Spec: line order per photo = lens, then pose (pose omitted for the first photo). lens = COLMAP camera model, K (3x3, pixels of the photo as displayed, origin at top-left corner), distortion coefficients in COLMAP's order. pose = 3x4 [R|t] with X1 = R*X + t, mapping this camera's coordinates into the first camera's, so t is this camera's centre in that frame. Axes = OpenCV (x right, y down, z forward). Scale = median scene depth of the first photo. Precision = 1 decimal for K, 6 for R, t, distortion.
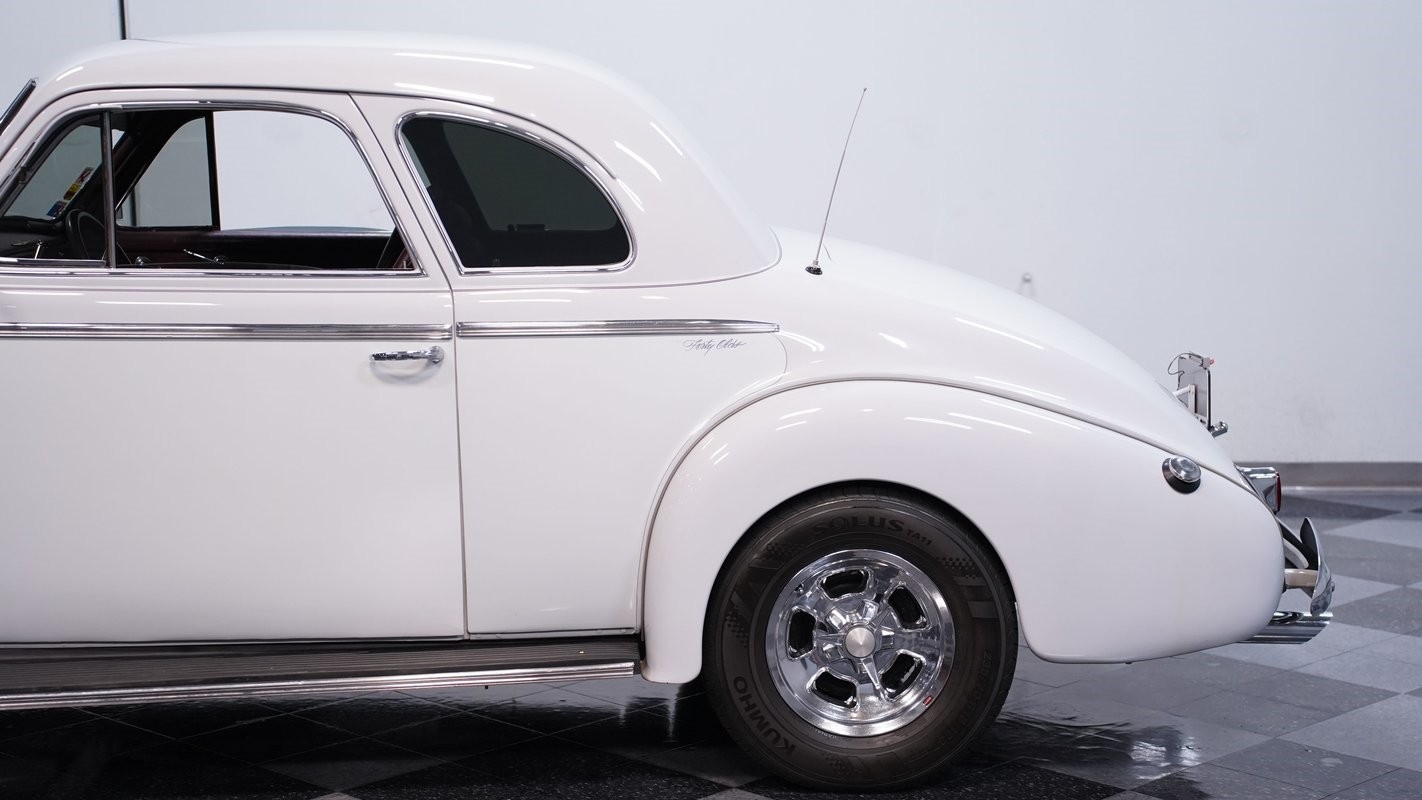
lens RADIAL K [[2223.0, 0, 711.7], [0, 2223.0, 402.5], [0, 0, 1]] dist [0.330331, 0.077445]
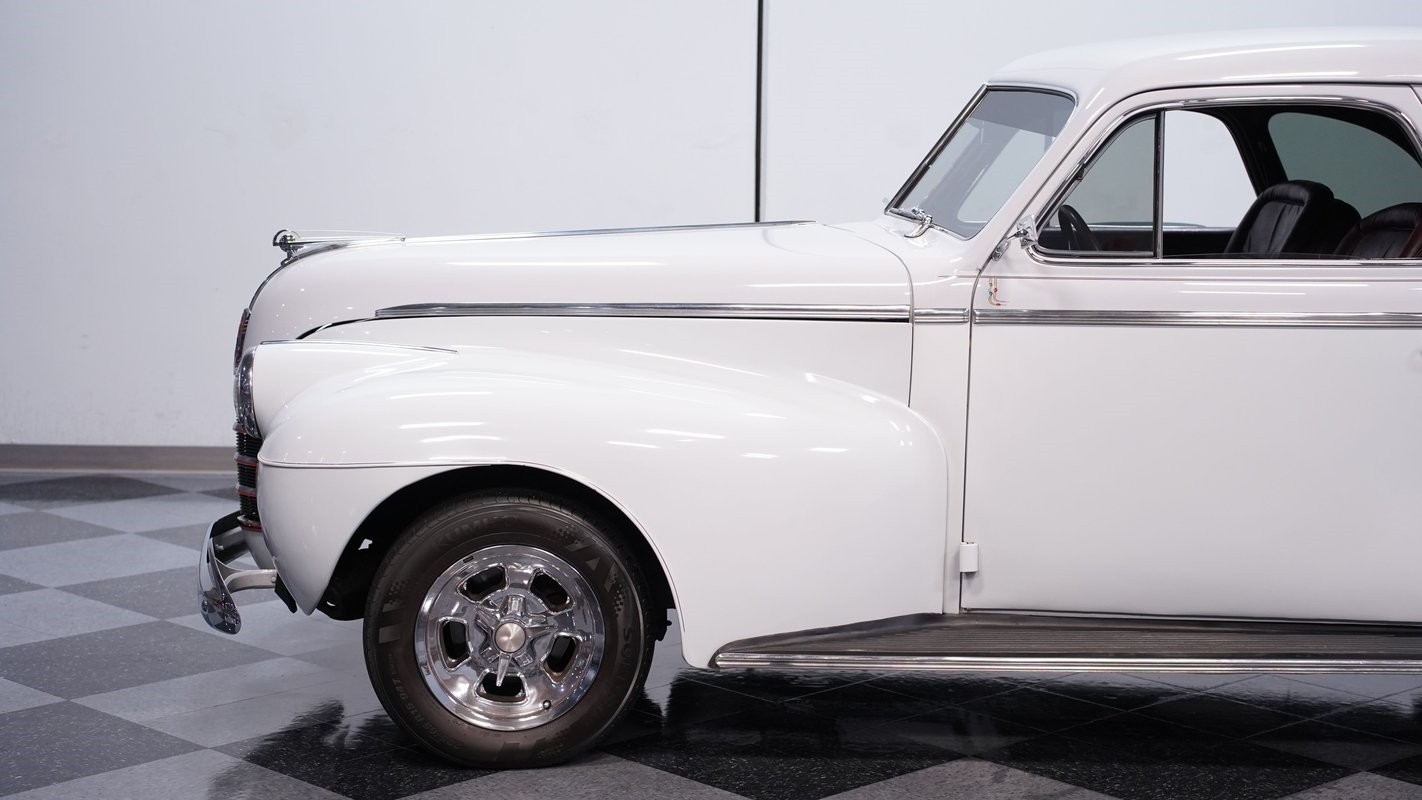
lens RADIAL K [[2223.0, 0, 711.7], [0, 2223.0, 402.5], [0, 0, 1]] dist [0.330331, 0.077445]
pose [[0.999251, 0.015074, -0.035634, -0.431637], [-0.015008, 0.999885, 0.002102, 0.008324], [0.035661, -0.001565, 0.999363, -0.048709]]
